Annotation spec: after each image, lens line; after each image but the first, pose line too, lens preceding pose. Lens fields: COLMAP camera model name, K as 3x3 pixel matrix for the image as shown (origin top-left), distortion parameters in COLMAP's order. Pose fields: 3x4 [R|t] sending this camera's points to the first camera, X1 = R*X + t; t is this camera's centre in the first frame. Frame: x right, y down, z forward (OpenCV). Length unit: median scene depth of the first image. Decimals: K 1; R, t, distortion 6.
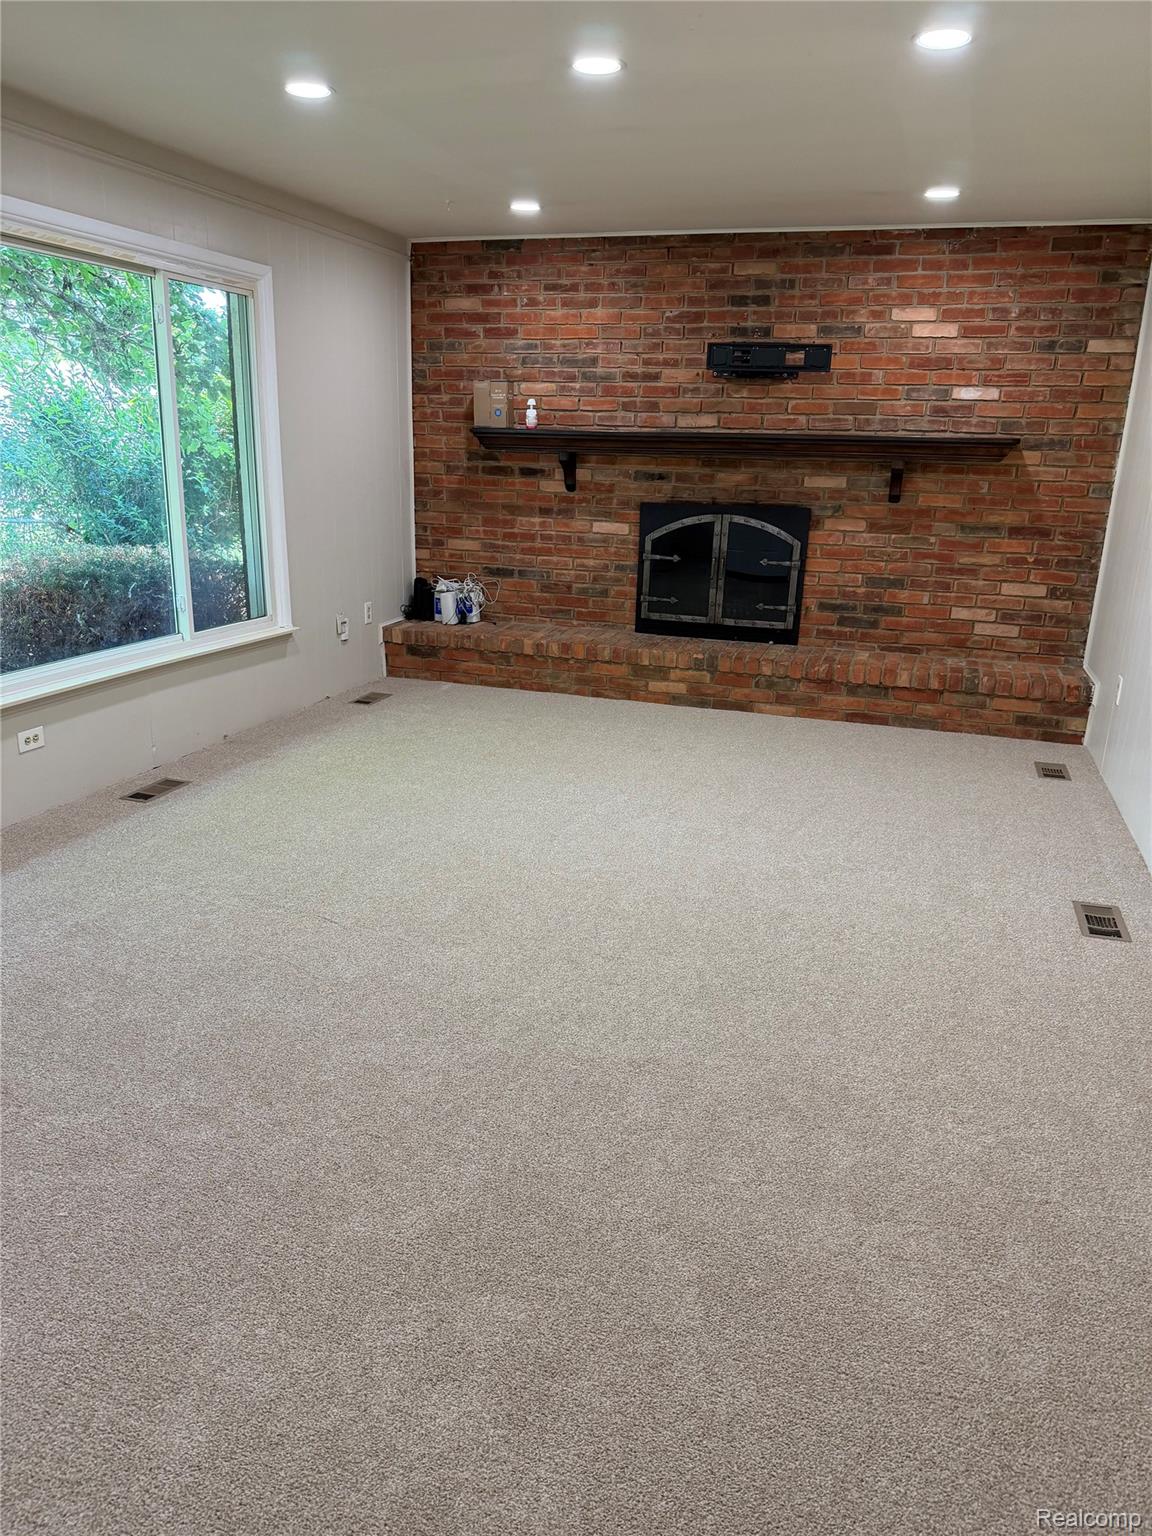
lens RADIAL K [[1074.2, 0, 576.0], [0, 1074.2, 768.0], [0, 0, 1]] dist [0.040527, -0.002256]
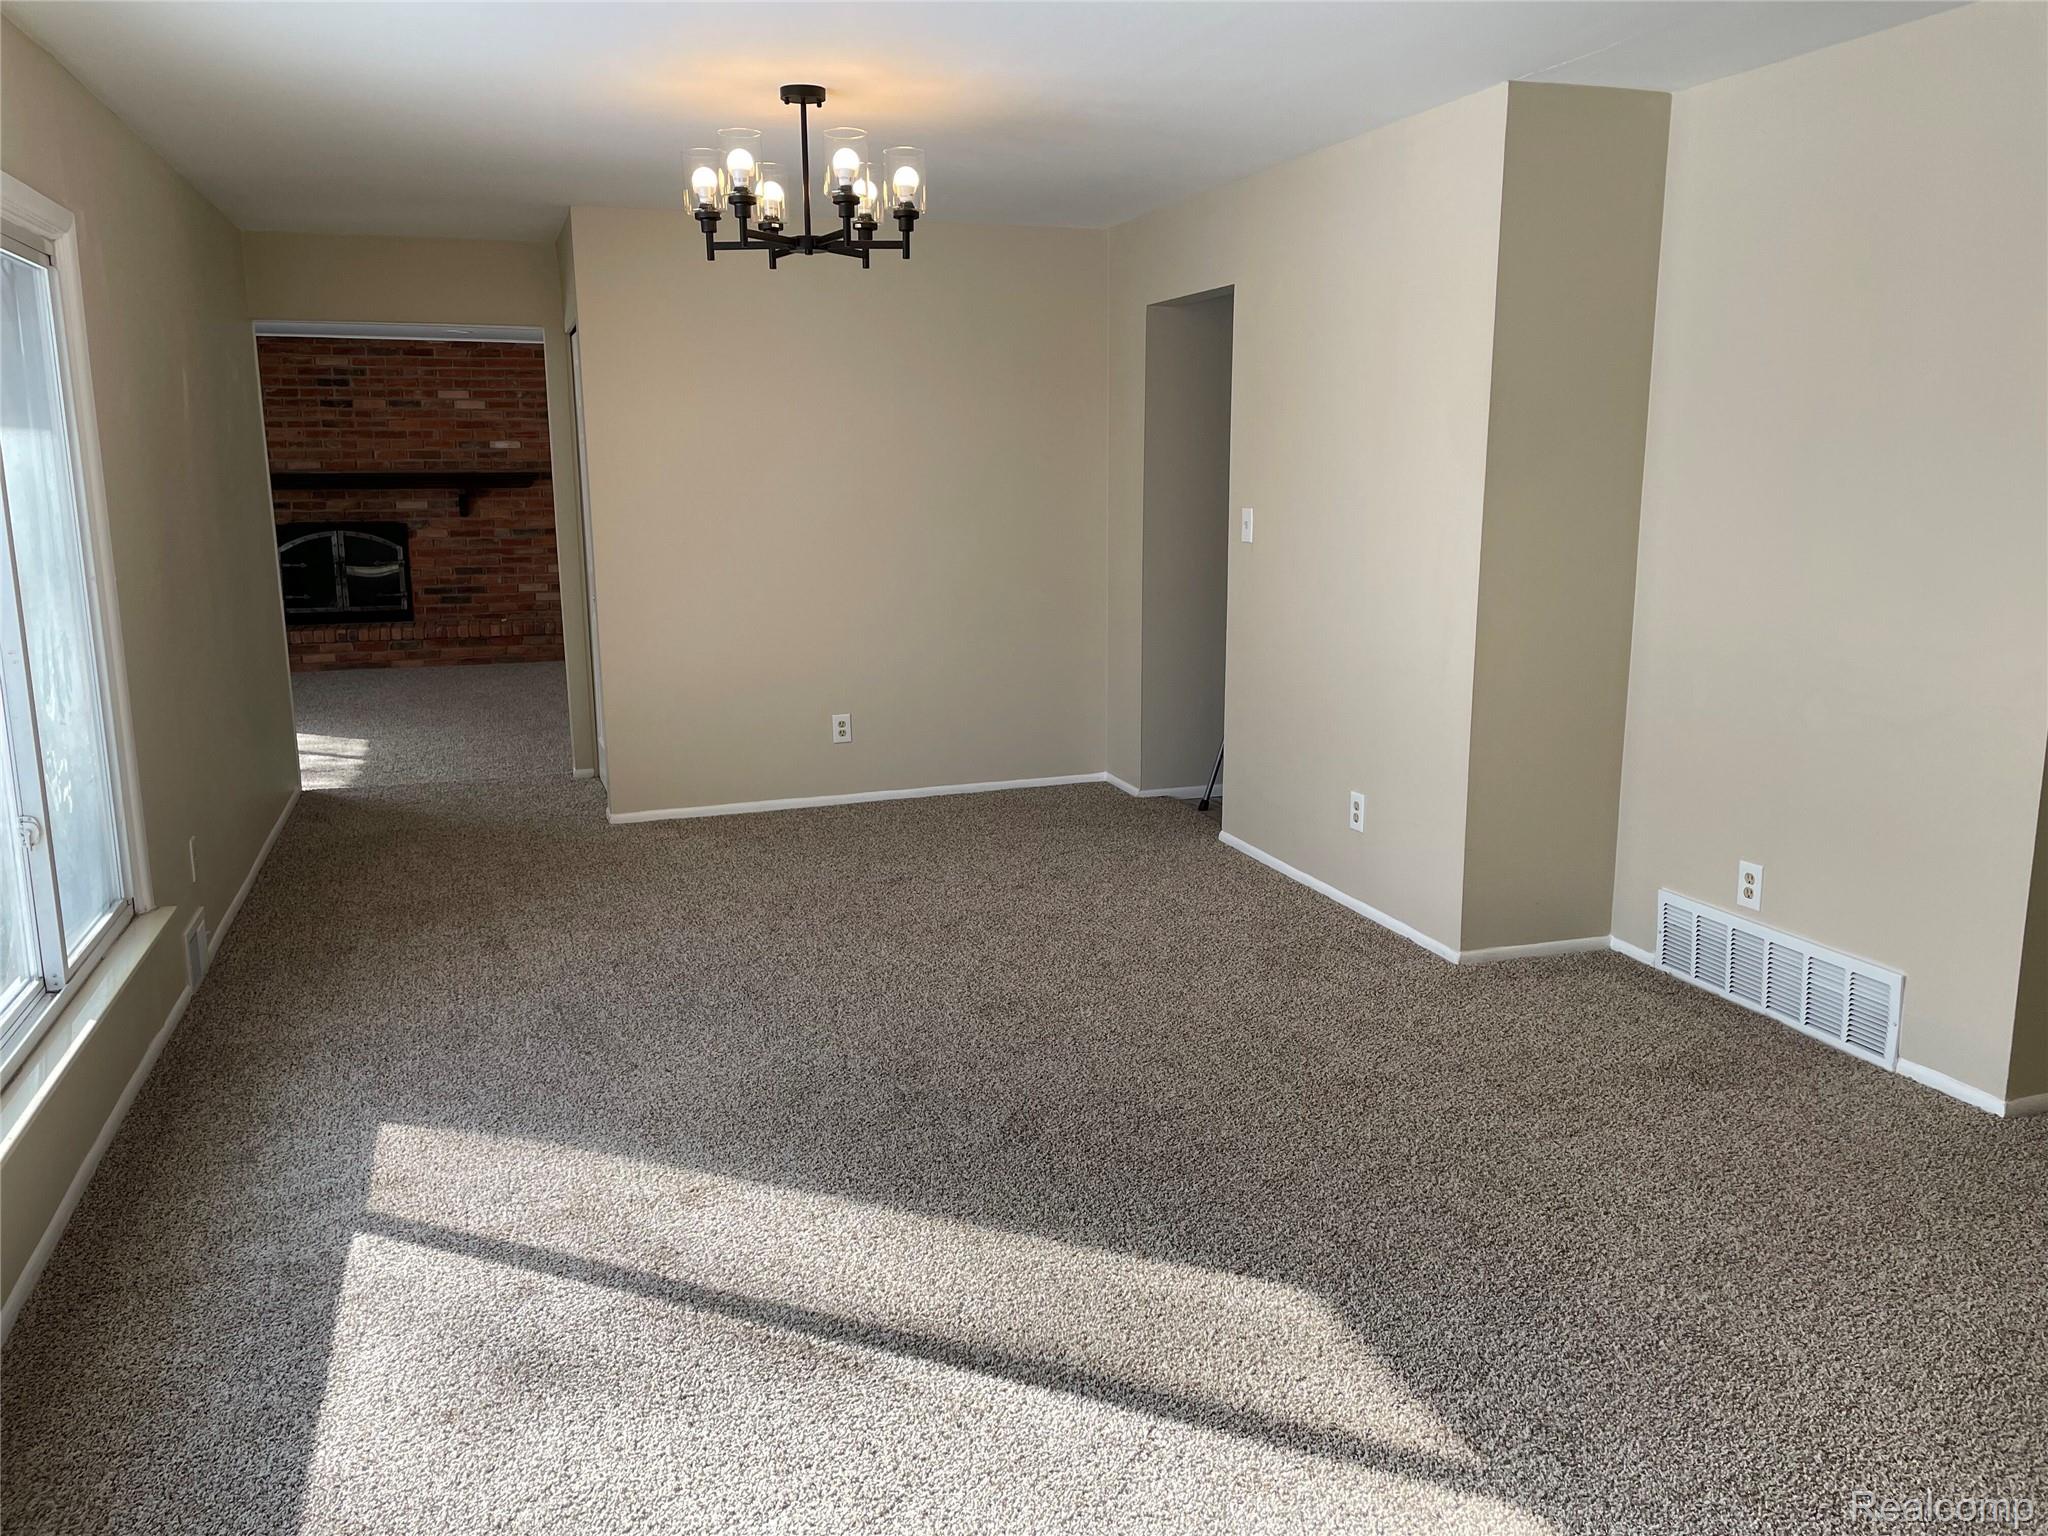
lens RADIAL K [[1569.6, 0, 1024.0], [0, 1569.6, 768.0], [0, 0, 1]] dist [0.143091, -0.232216]
pose [[0.806157, -0.148144, 0.572857, -0.382056], [0.191640, 0.981336, -0.015908, 0.267256], [-0.559809, 0.122606, 0.819501, -1.149495]]
